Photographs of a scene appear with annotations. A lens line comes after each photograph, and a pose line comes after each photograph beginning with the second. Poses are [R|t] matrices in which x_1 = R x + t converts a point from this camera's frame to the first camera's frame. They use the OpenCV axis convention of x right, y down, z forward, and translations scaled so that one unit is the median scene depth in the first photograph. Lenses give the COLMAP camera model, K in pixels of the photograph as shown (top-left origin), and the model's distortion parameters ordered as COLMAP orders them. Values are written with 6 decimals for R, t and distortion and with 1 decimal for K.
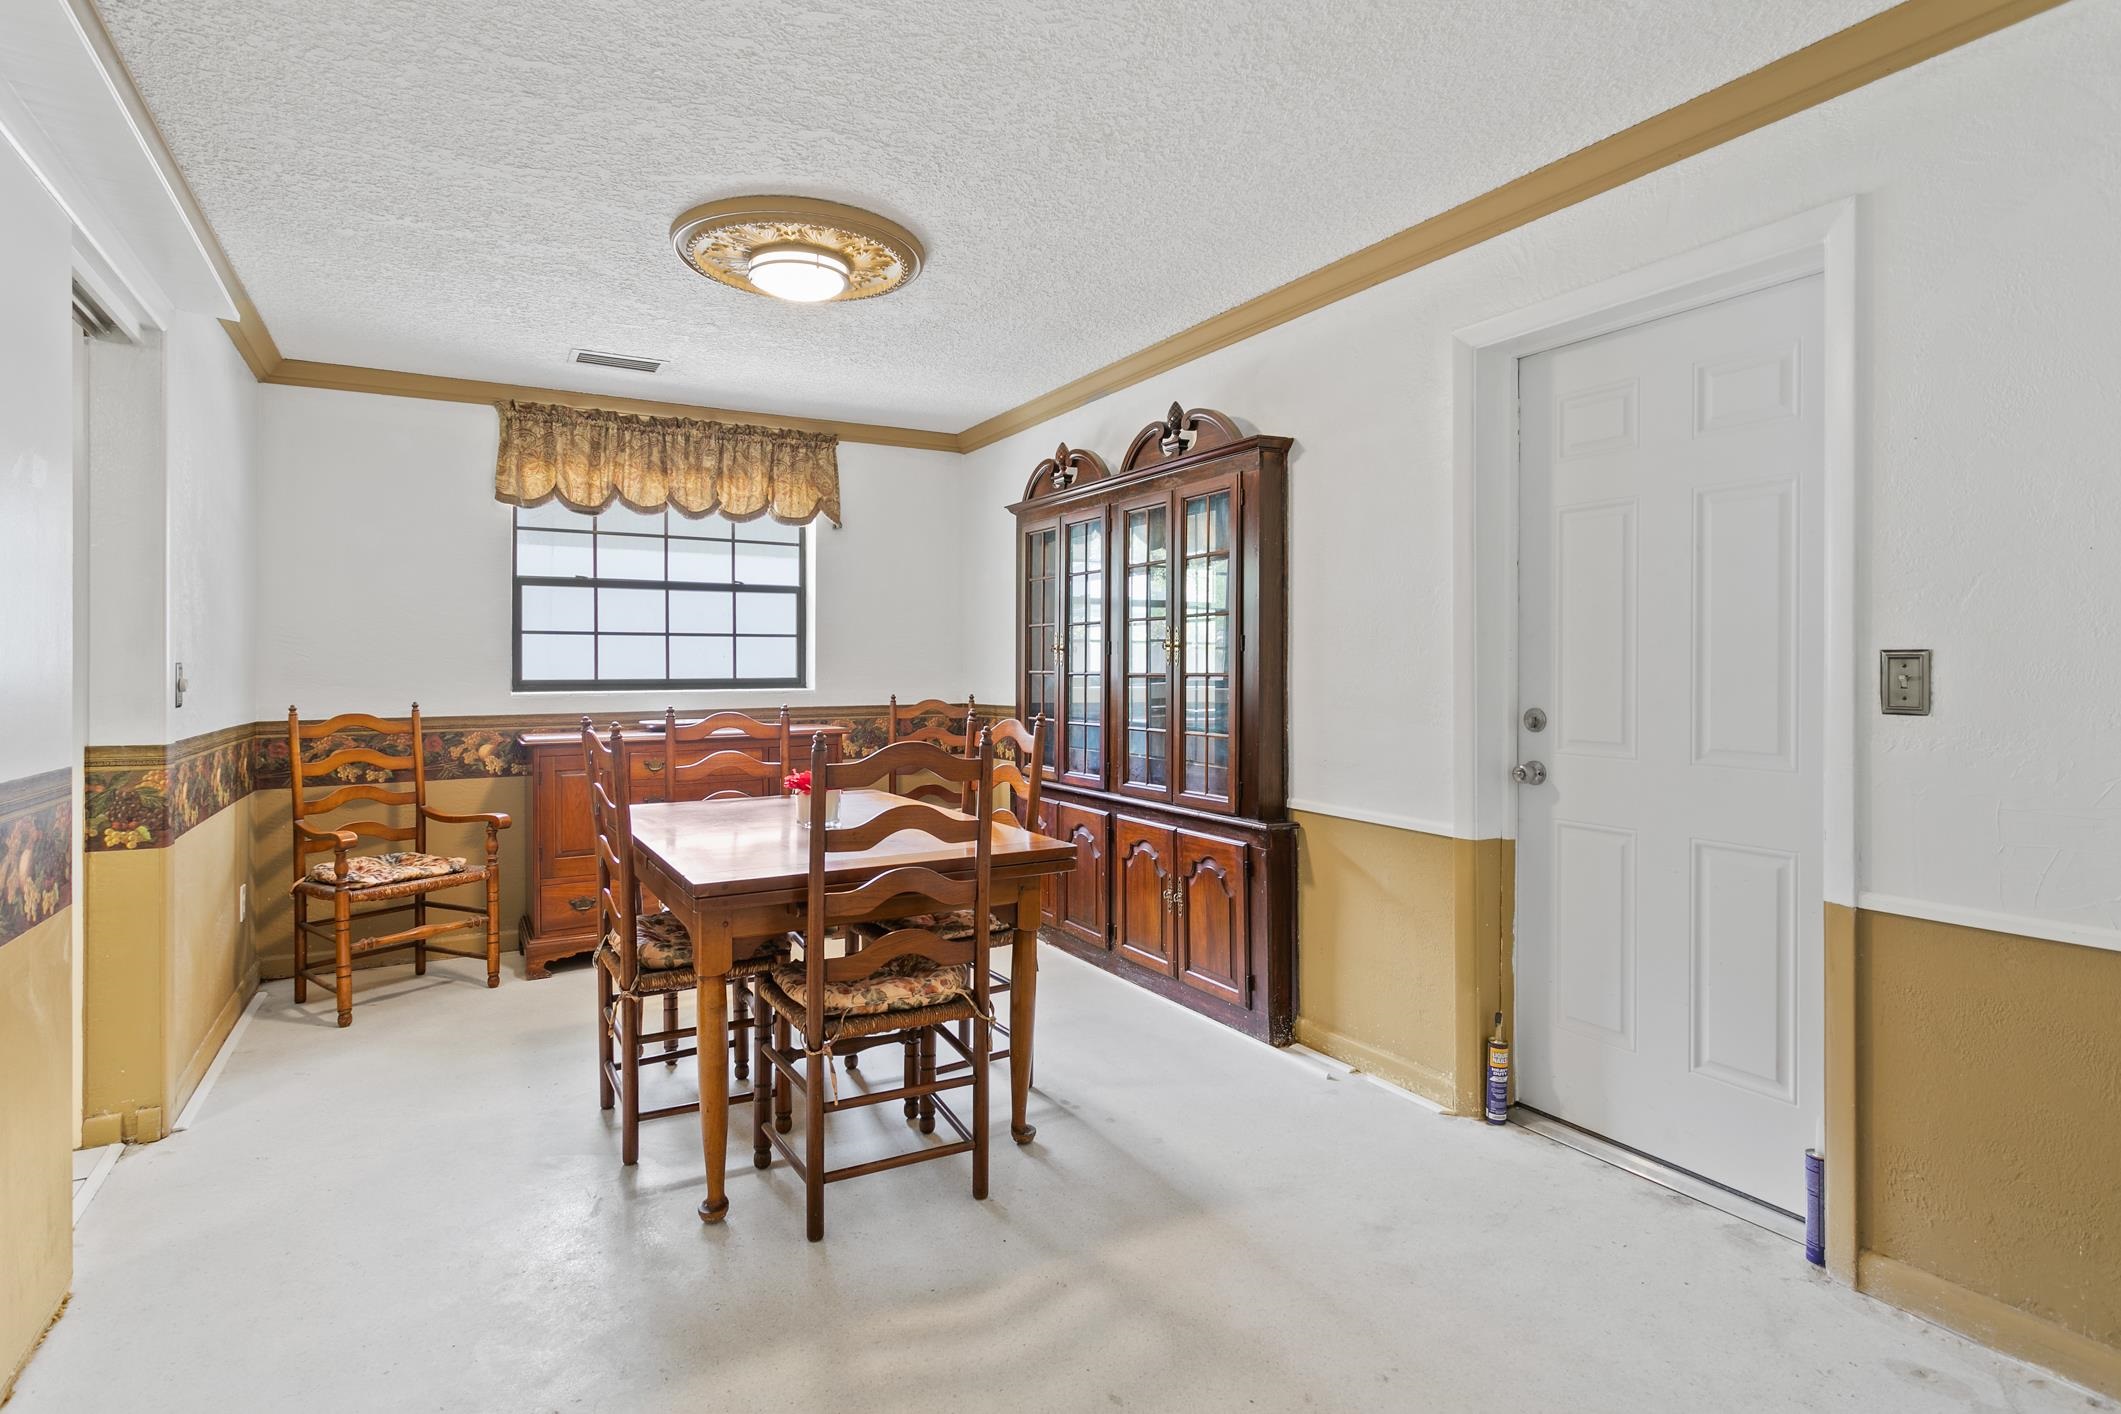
lens RADIAL K [[1063.4, 0, 1034.8], [0, 1063.4, 669.8], [0, 0, 1]] dist [-0.000403, 0.000066]
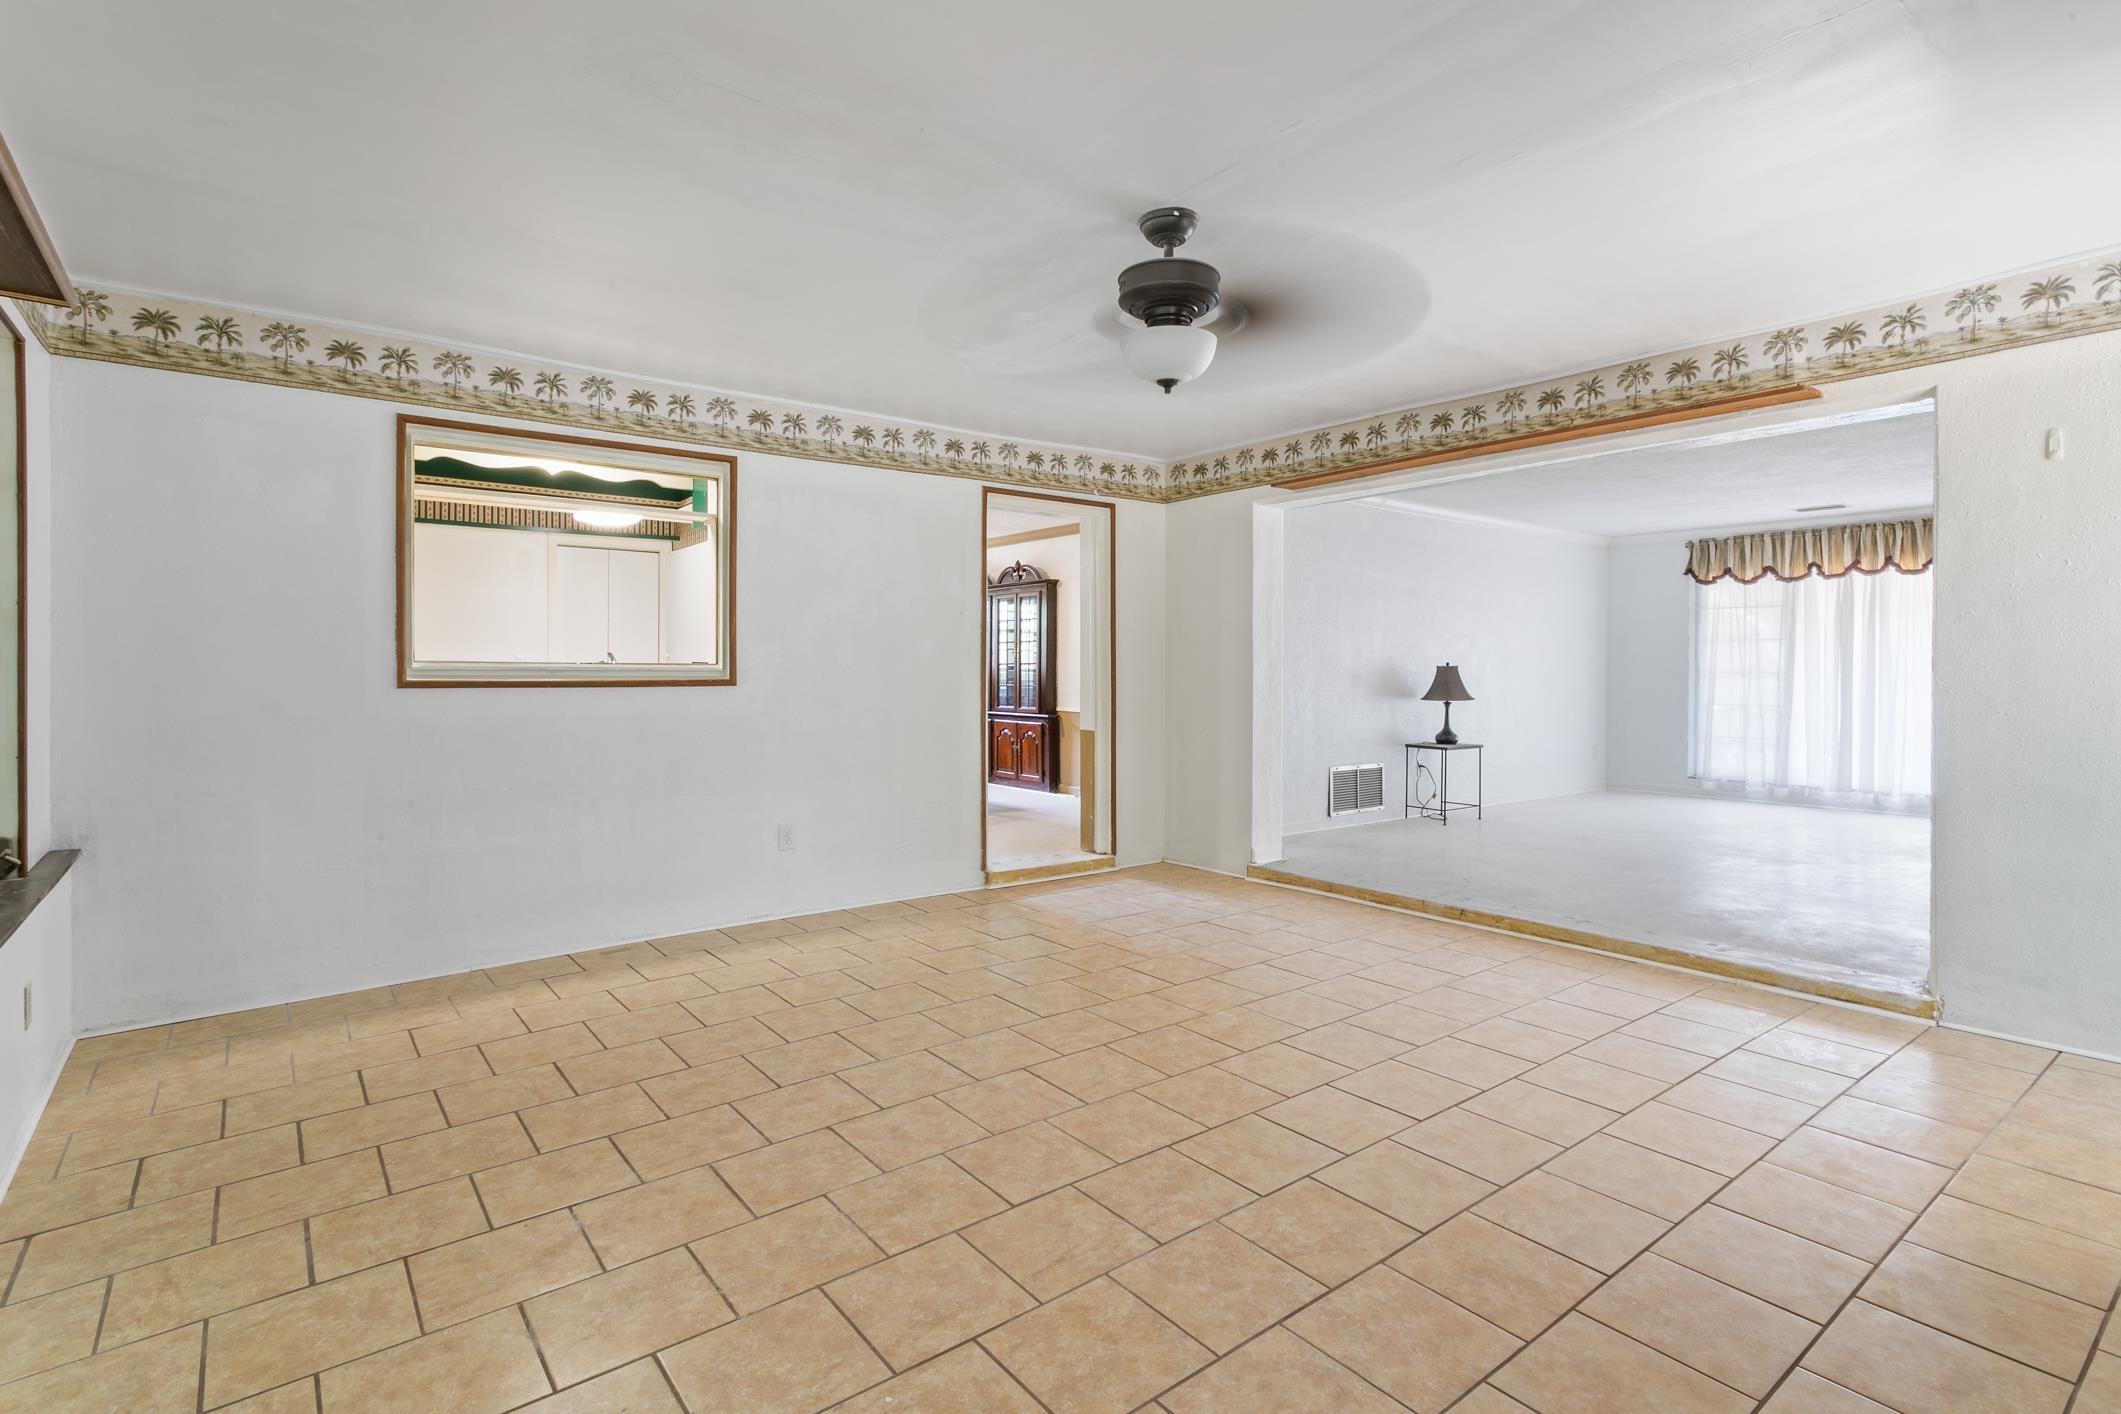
lens RADIAL K [[1037.6, 0, 1064.2], [0, 1037.6, 674.7], [0, 0, 1]] dist [-0.002070, 0.001373]
pose [[0.987114, 0.006899, 0.159869, -0.138638], [-0.008037, 0.999947, 0.006474, 0.014223], [-0.159816, -0.007675, 0.987117, -1.314131]]
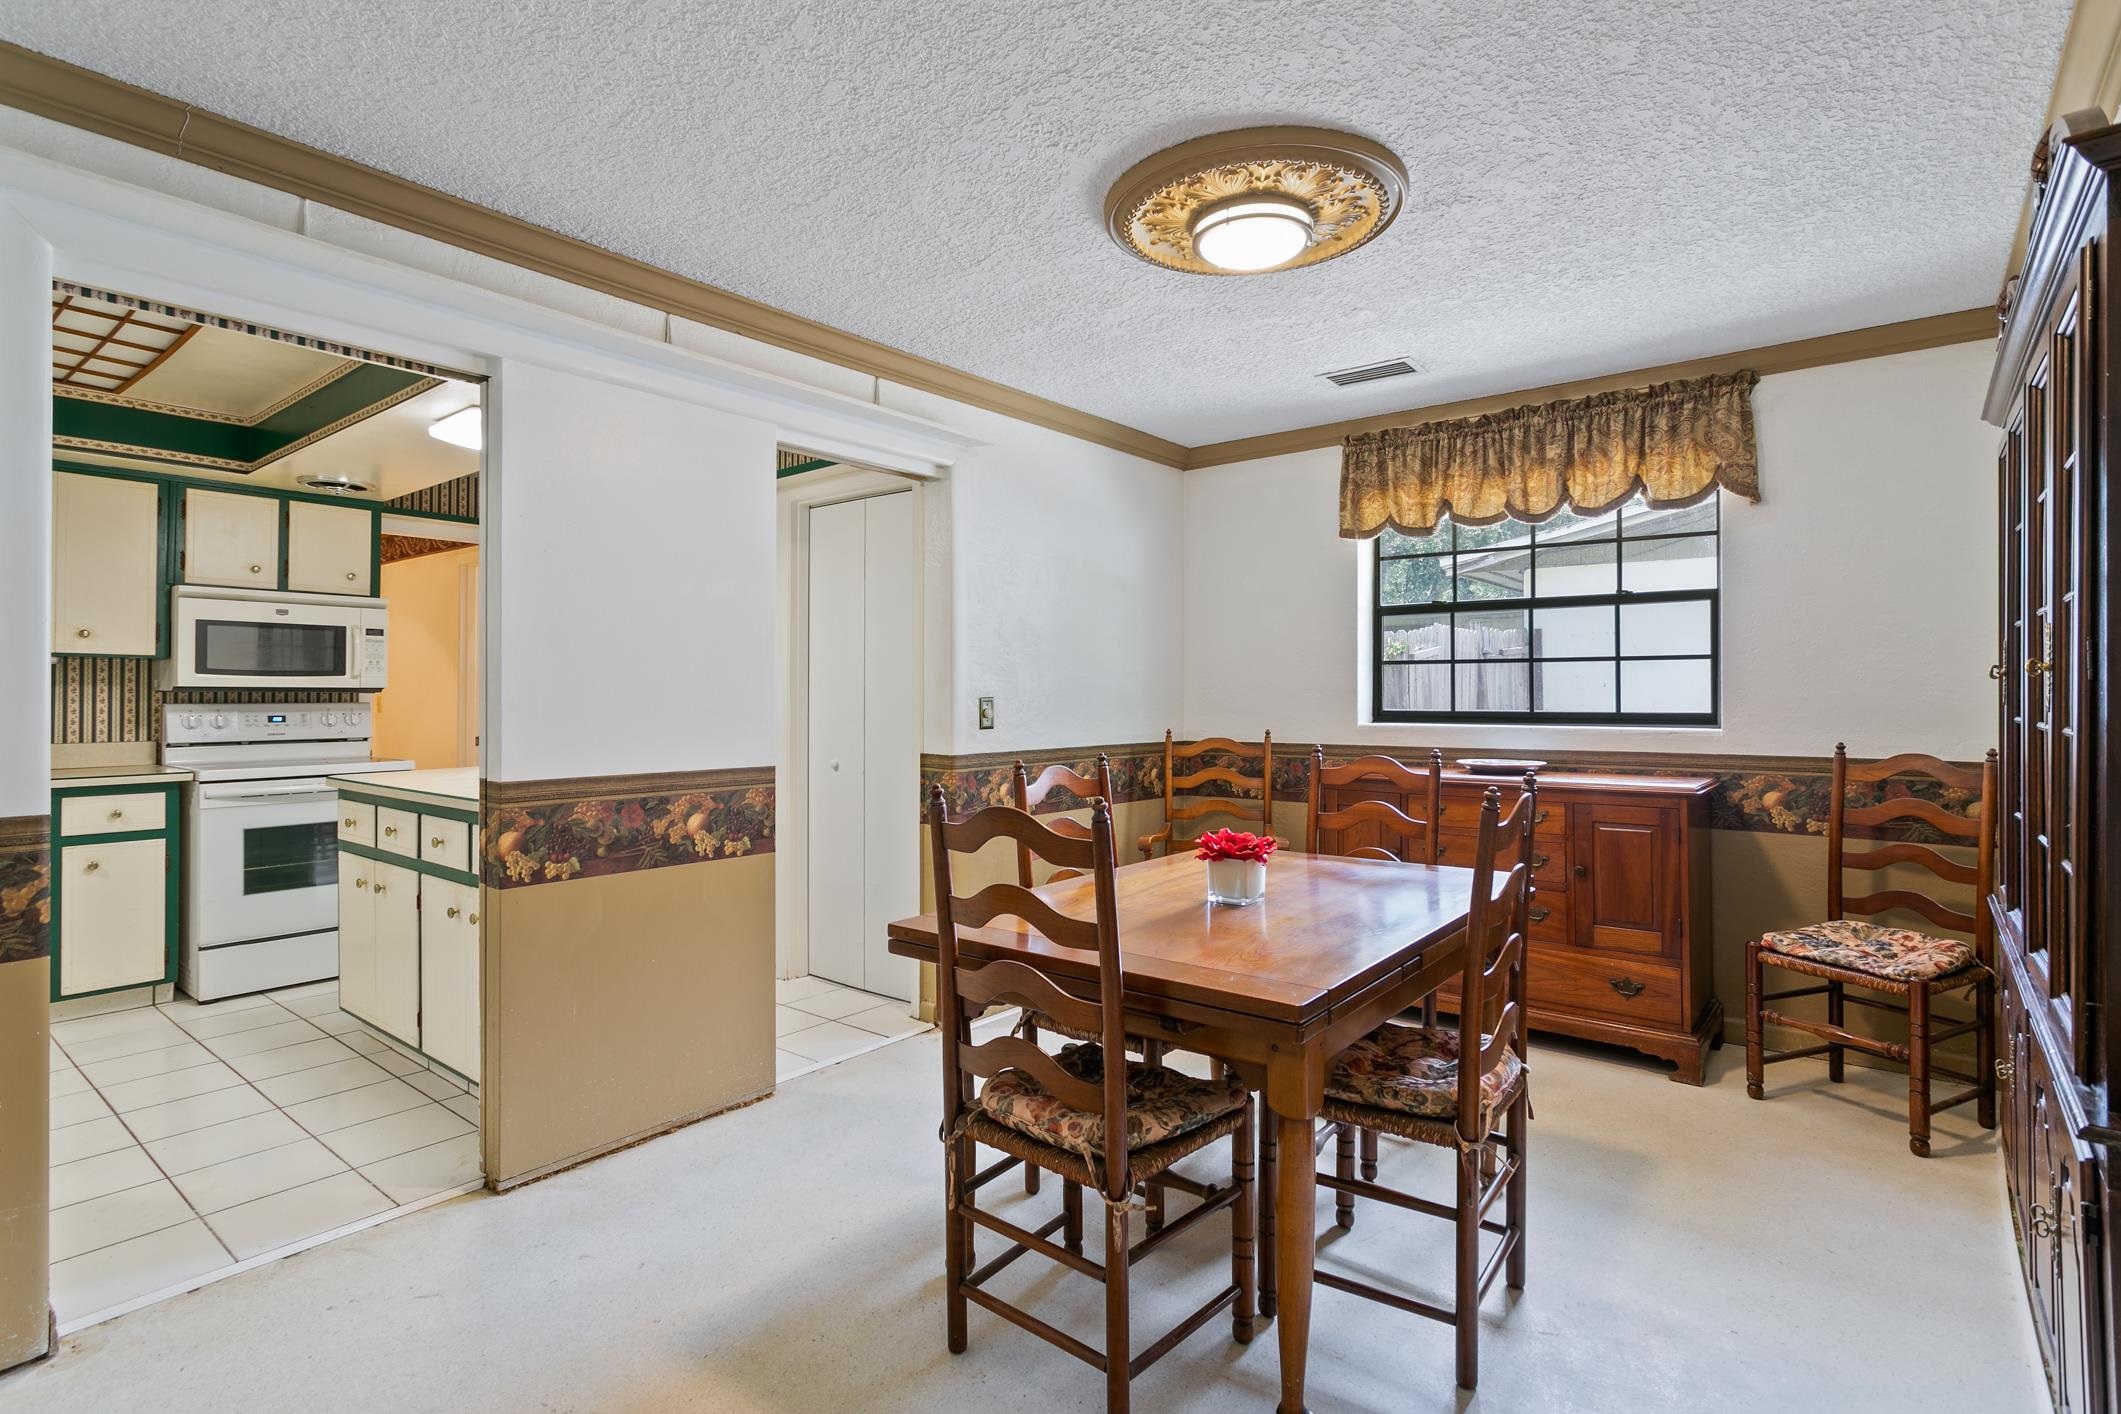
lens RADIAL K [[1029.2, 0, 1064.9], [0, 1029.2, 682.5], [0, 0, 1]] dist [-0.001079, 0.001104]
pose [[0.380960, -0.007489, -0.924561, 0.312164], [0.000315, 0.999968, -0.007970, -0.009804], [0.924592, 0.002745, 0.380950, 0.371937]]
